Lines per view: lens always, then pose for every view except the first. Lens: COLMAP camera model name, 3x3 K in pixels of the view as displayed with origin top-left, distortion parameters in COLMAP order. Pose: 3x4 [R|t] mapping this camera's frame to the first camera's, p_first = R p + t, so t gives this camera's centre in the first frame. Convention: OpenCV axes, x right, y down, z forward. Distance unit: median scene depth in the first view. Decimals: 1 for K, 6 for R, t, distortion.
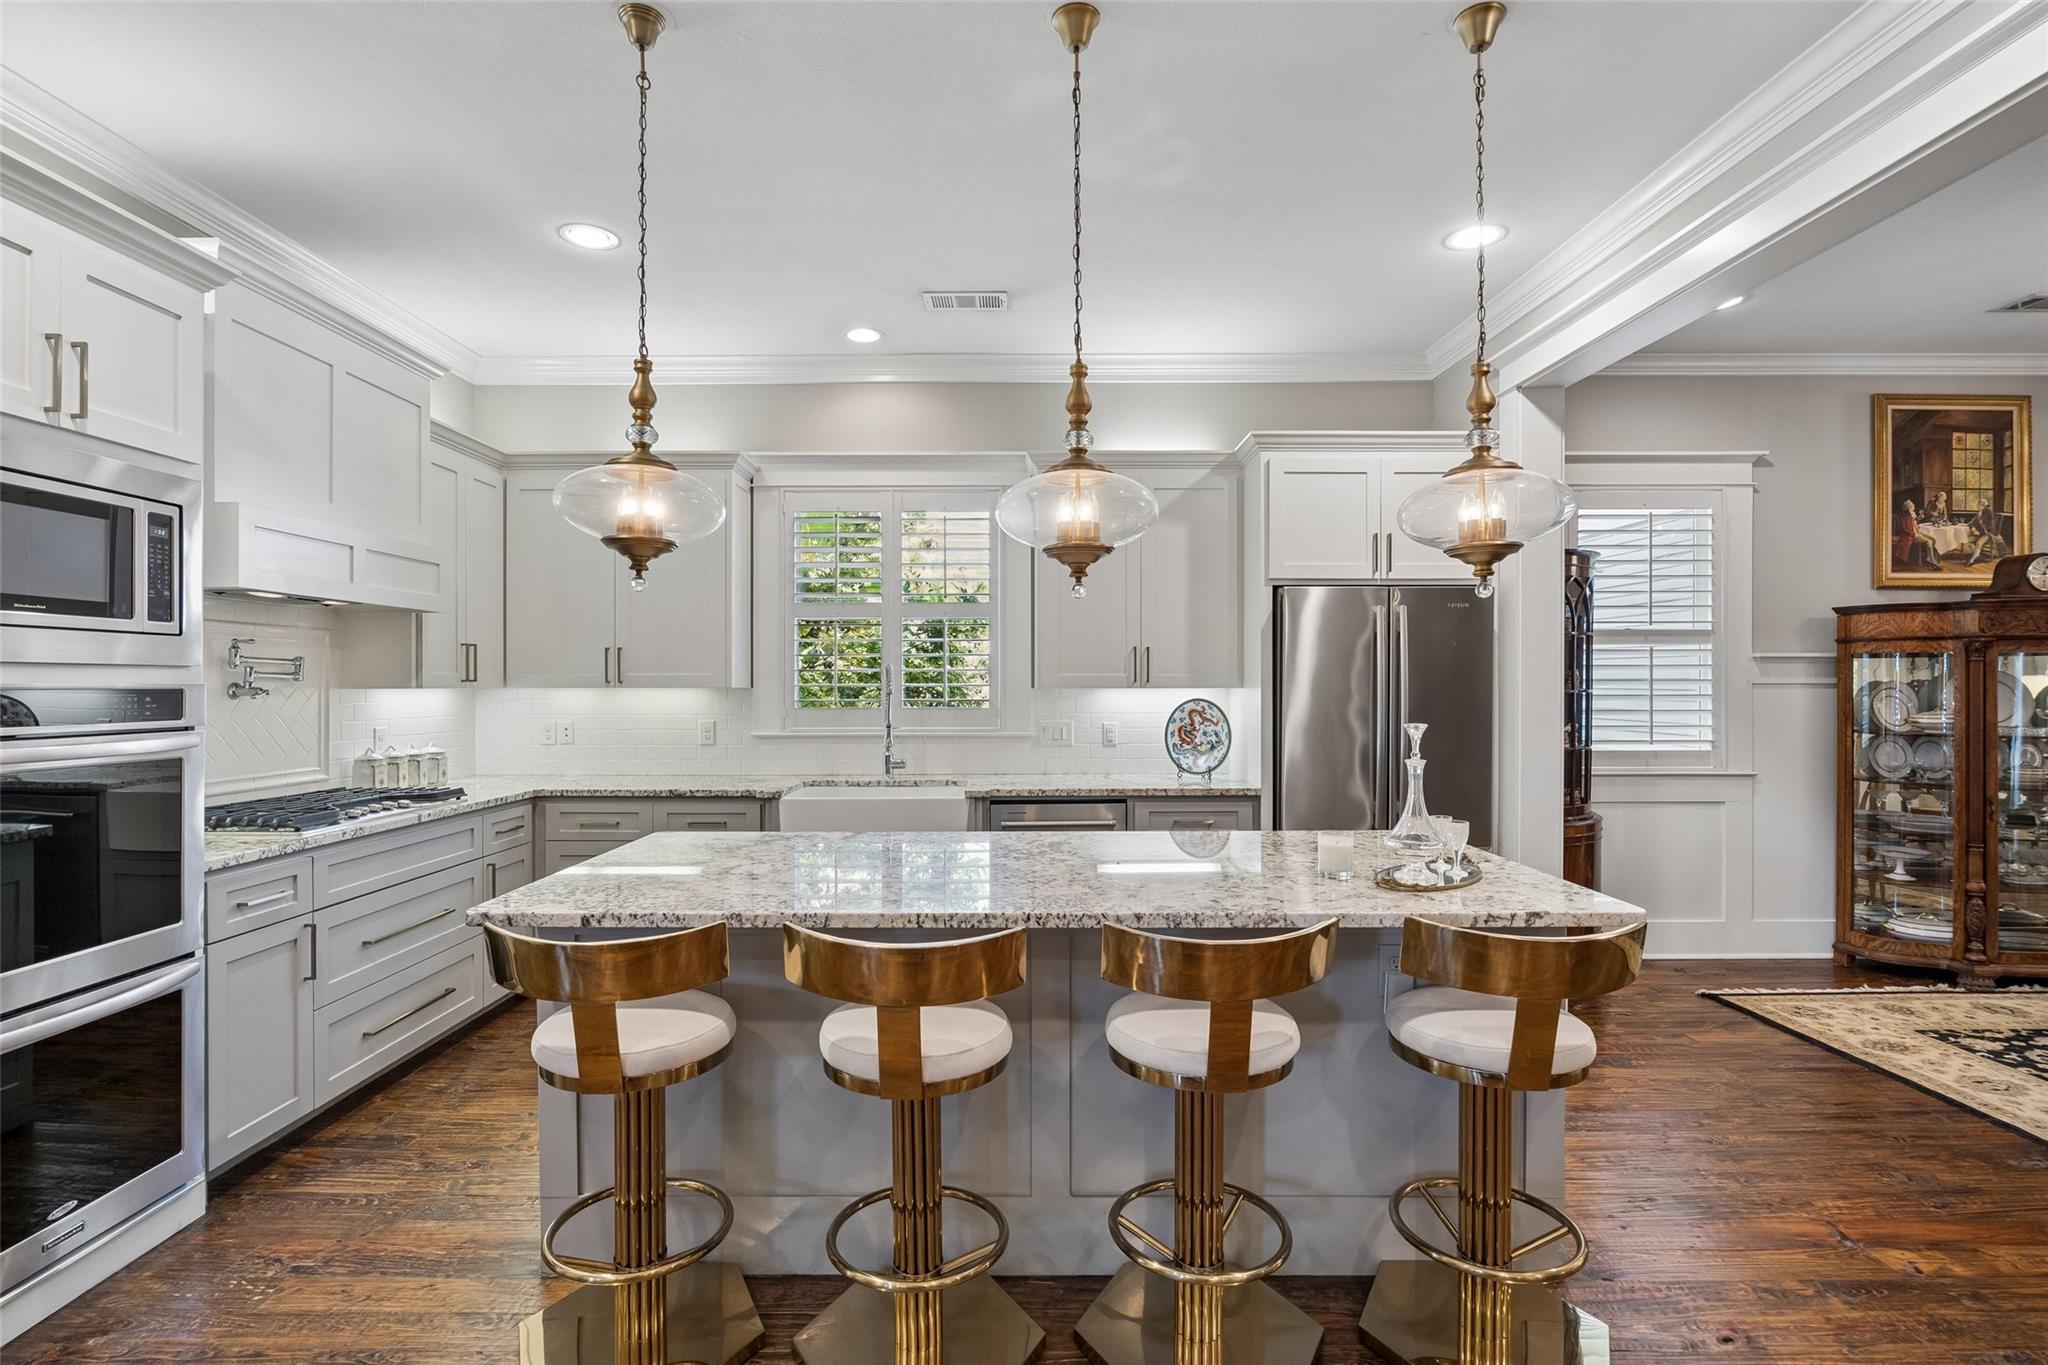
lens RADIAL K [[940.9, 0, 1004.3], [0, 940.9, 683.4], [0, 0, 1]] dist [-0.010439, -0.001414]
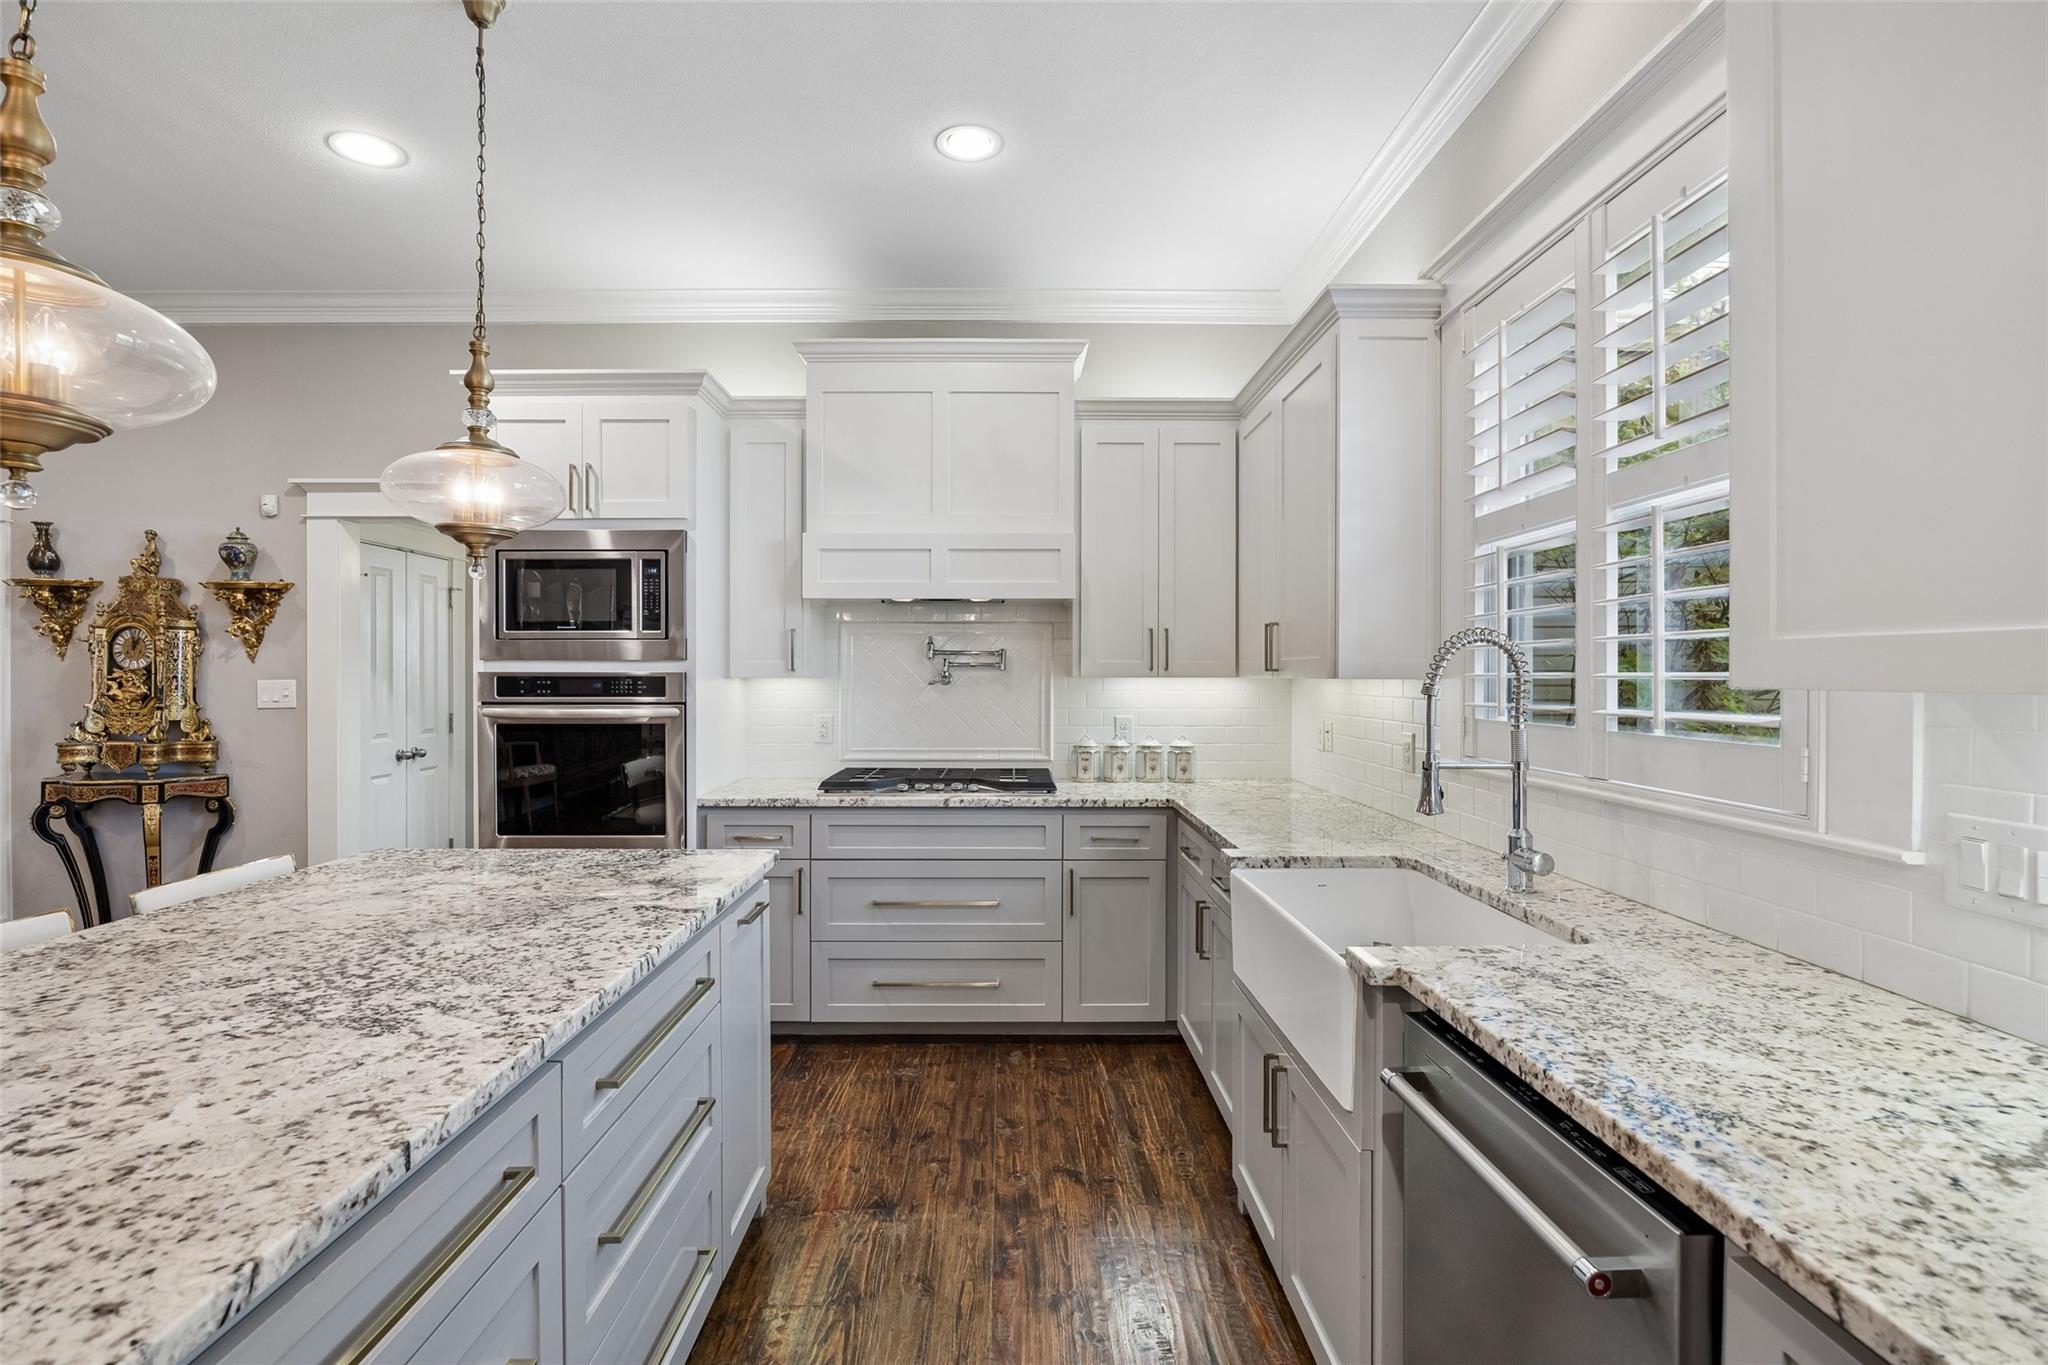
lens RADIAL K [[940.9, 0, 1018.2], [0, 940.9, 682.6], [0, 0, 1]] dist [-0.010439, -0.001414]
pose [[0.024877, 0.009898, -0.999642, 0.349598], [-0.000195, 0.999951, 0.009896, 0.001134], [0.999690, -0.000051, 0.024878, 0.882038]]
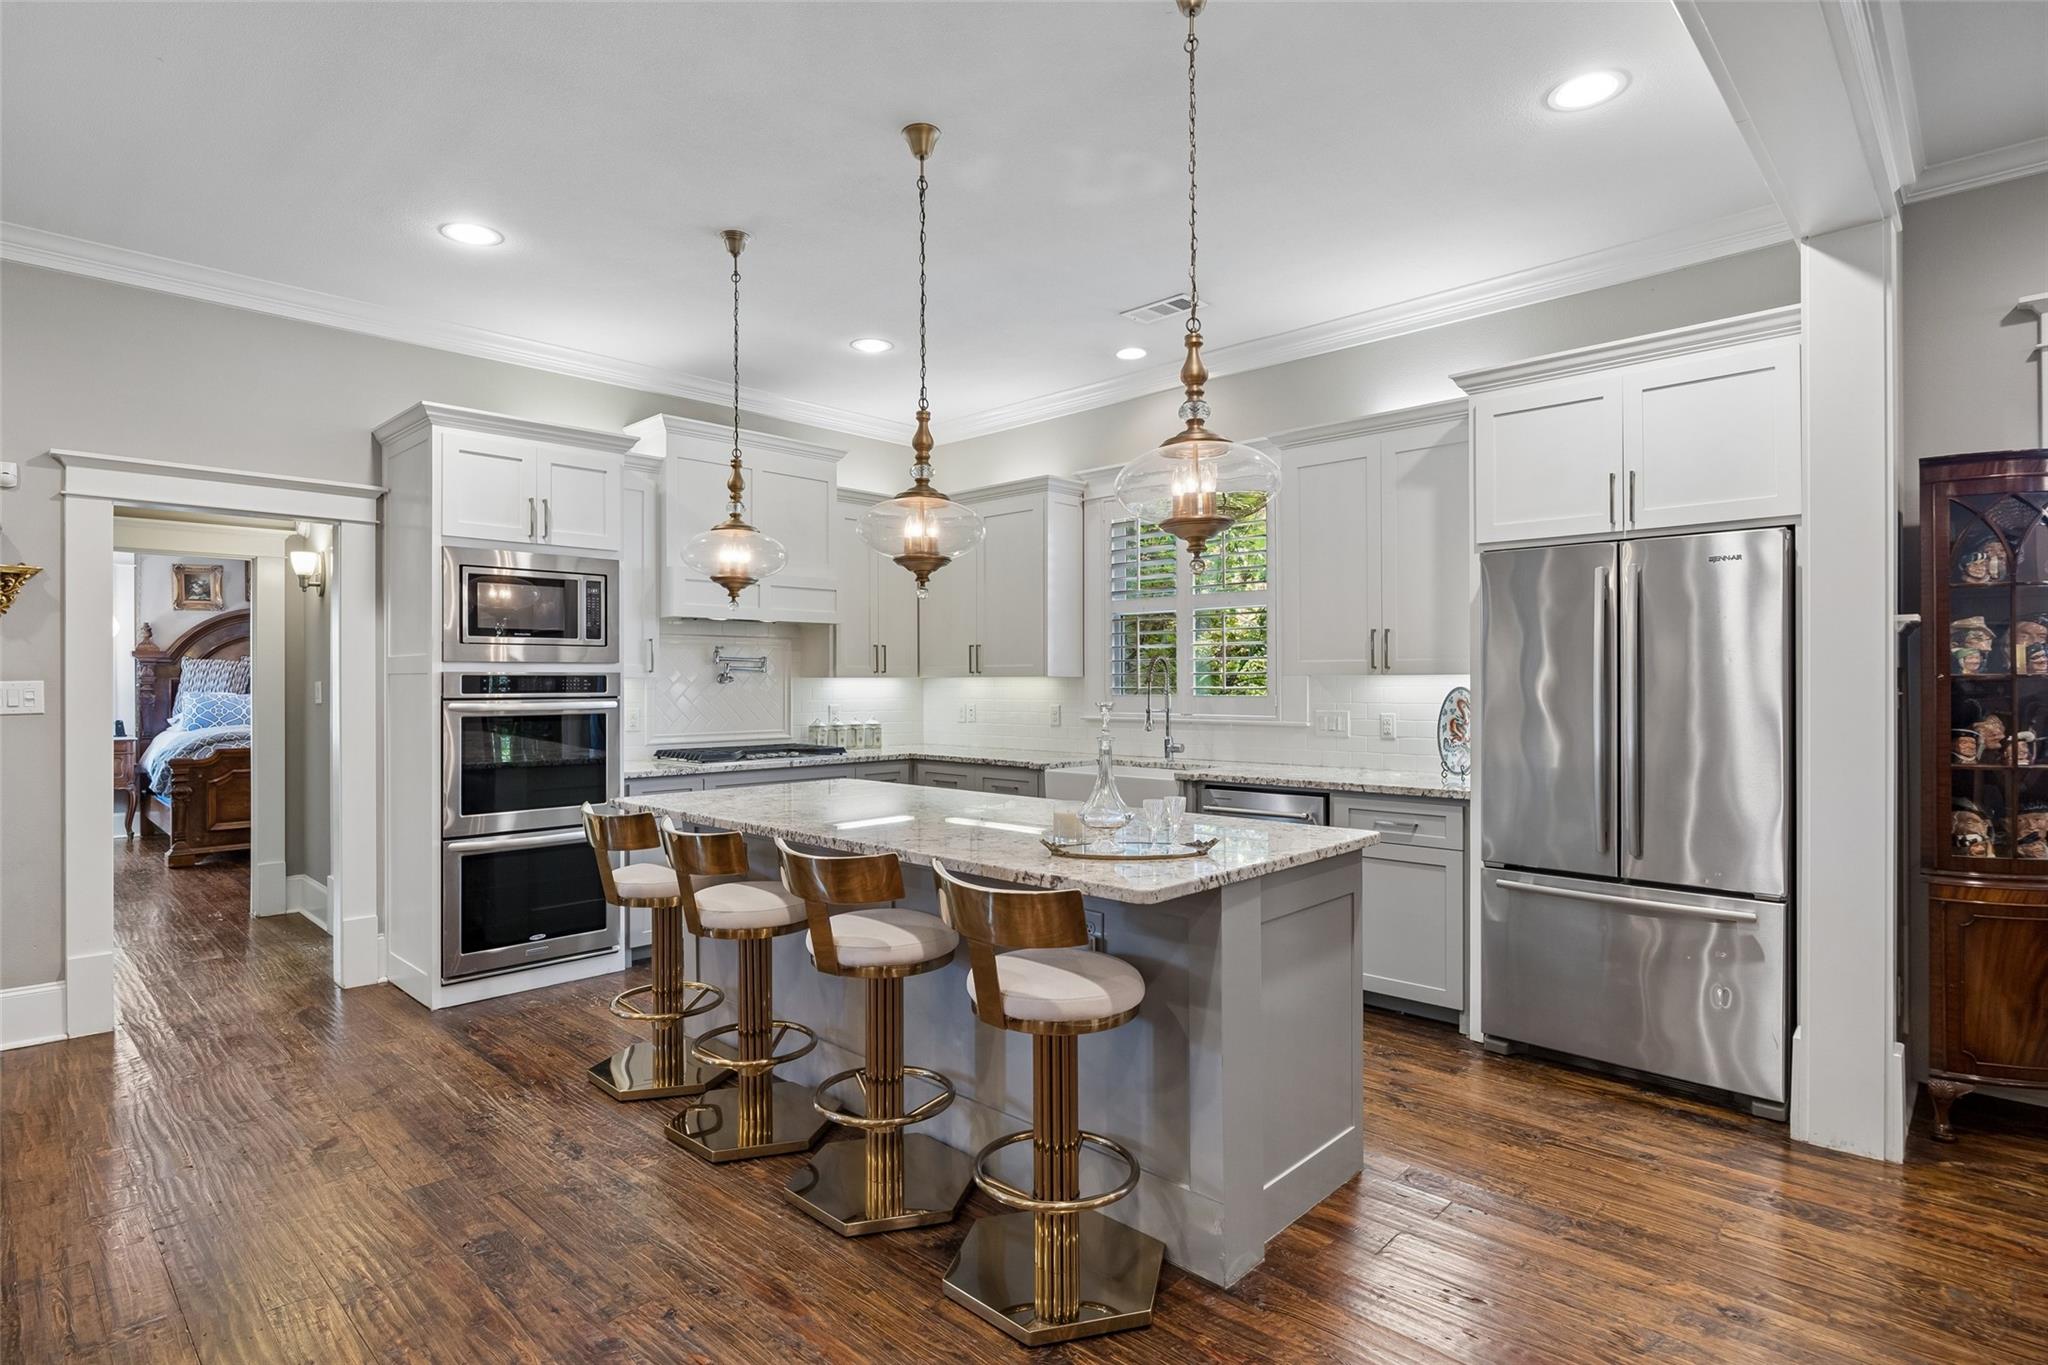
lens RADIAL K [[1029.0, 0, 1030.3], [0, 1029.0, 678.0], [0, 0, 1]] dist [-0.013604, 0.000097]
pose [[0.735757, -0.003195, -0.677238, 0.636285], [0.002876, 0.999995, -0.001592, 0.009843], [0.677239, -0.000776, 0.735762, 0.048674]]
